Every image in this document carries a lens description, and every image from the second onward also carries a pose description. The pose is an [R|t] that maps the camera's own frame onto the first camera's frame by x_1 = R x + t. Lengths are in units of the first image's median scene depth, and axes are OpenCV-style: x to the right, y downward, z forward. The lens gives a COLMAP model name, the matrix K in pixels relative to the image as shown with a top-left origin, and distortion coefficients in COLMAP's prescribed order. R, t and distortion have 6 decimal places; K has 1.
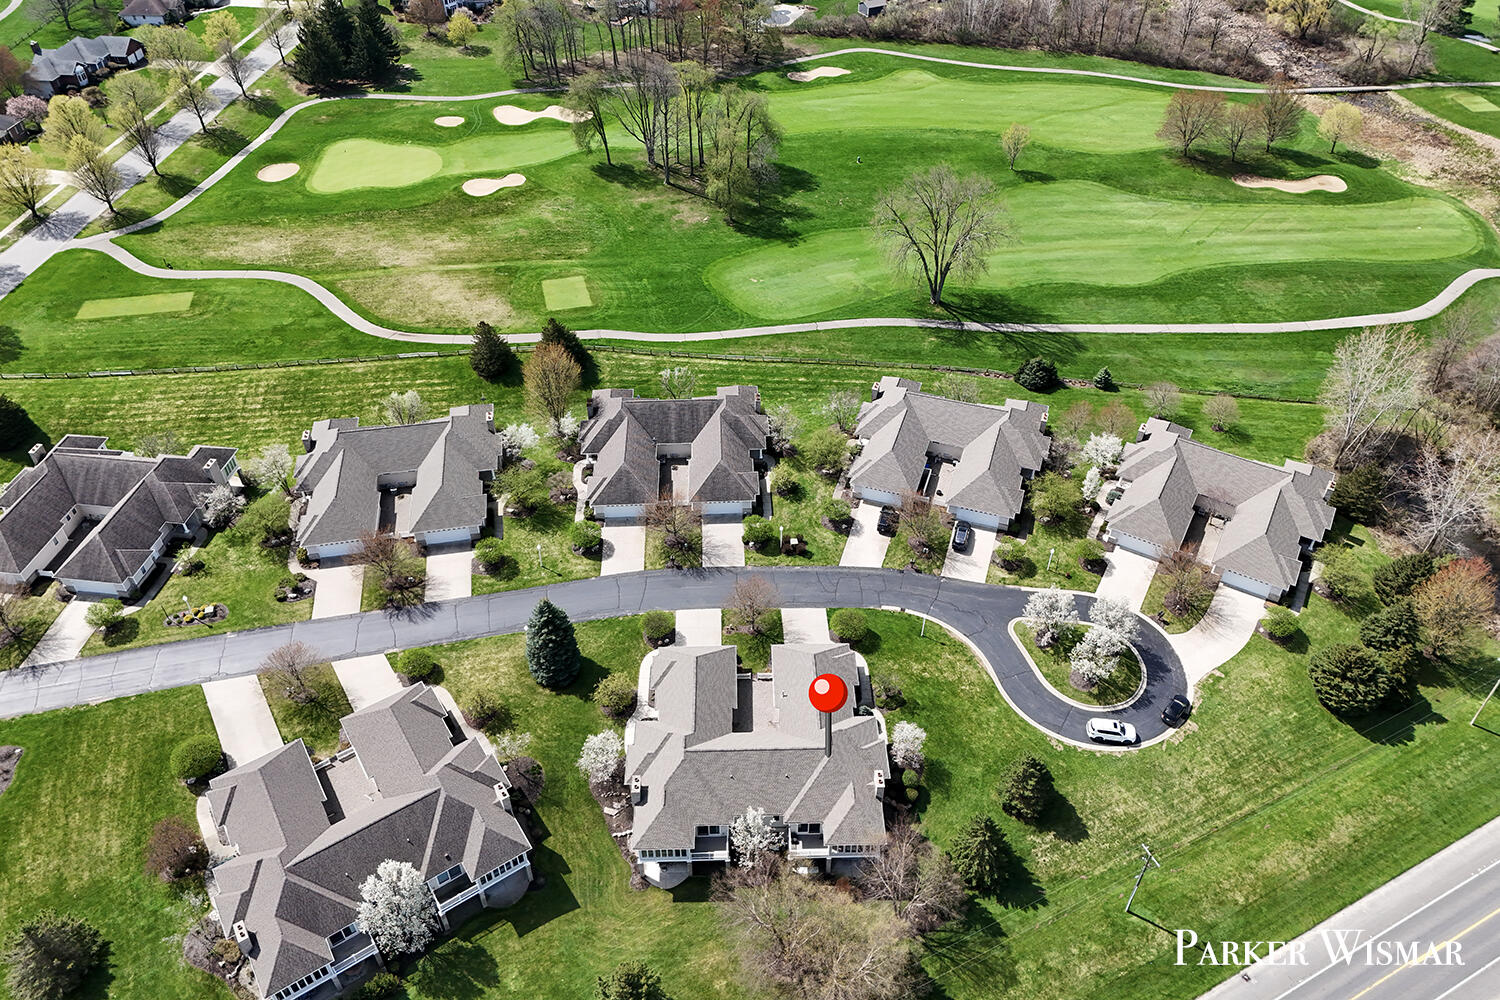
lens RADIAL K [[1073.2, 0, 750.0], [0, 1073.2, 500.0], [0, 0, 1]] dist [0.099679, -0.108554]
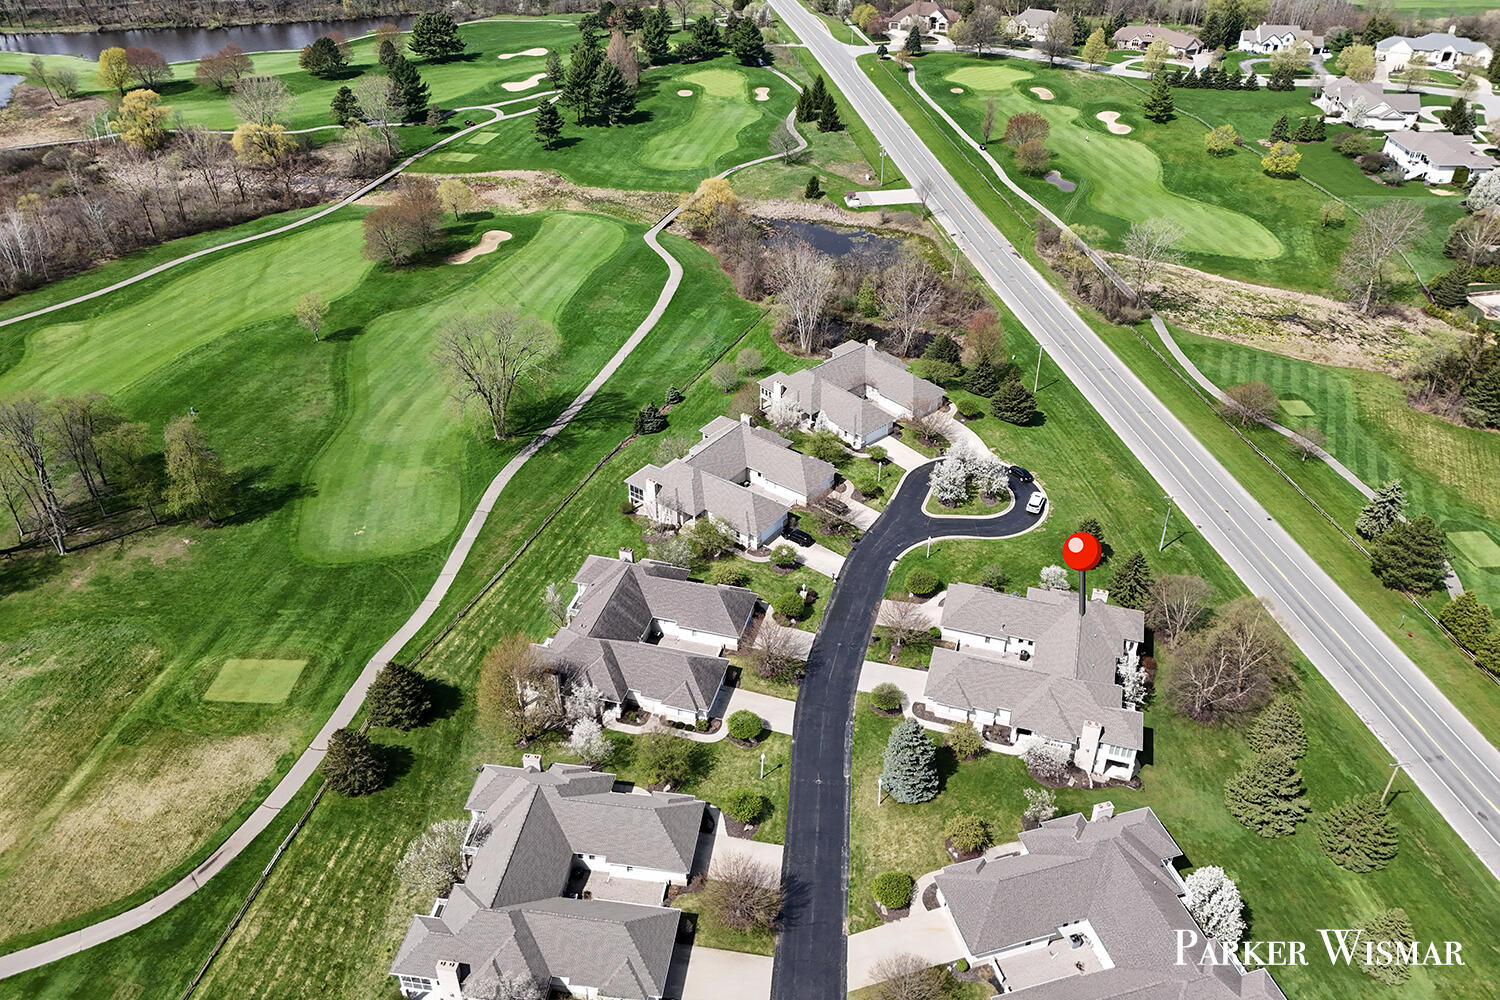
lens RADIAL K [[1073.2, 0, 750.0], [0, 1073.2, 500.0], [0, 0, 1]] dist [0.099679, -0.108554]
pose [[0.303399, -0.550055, 0.778067, -0.594698], [0.633658, 0.726307, 0.266376, -0.273407], [-0.711637, 0.412210, 0.568908, 0.301353]]
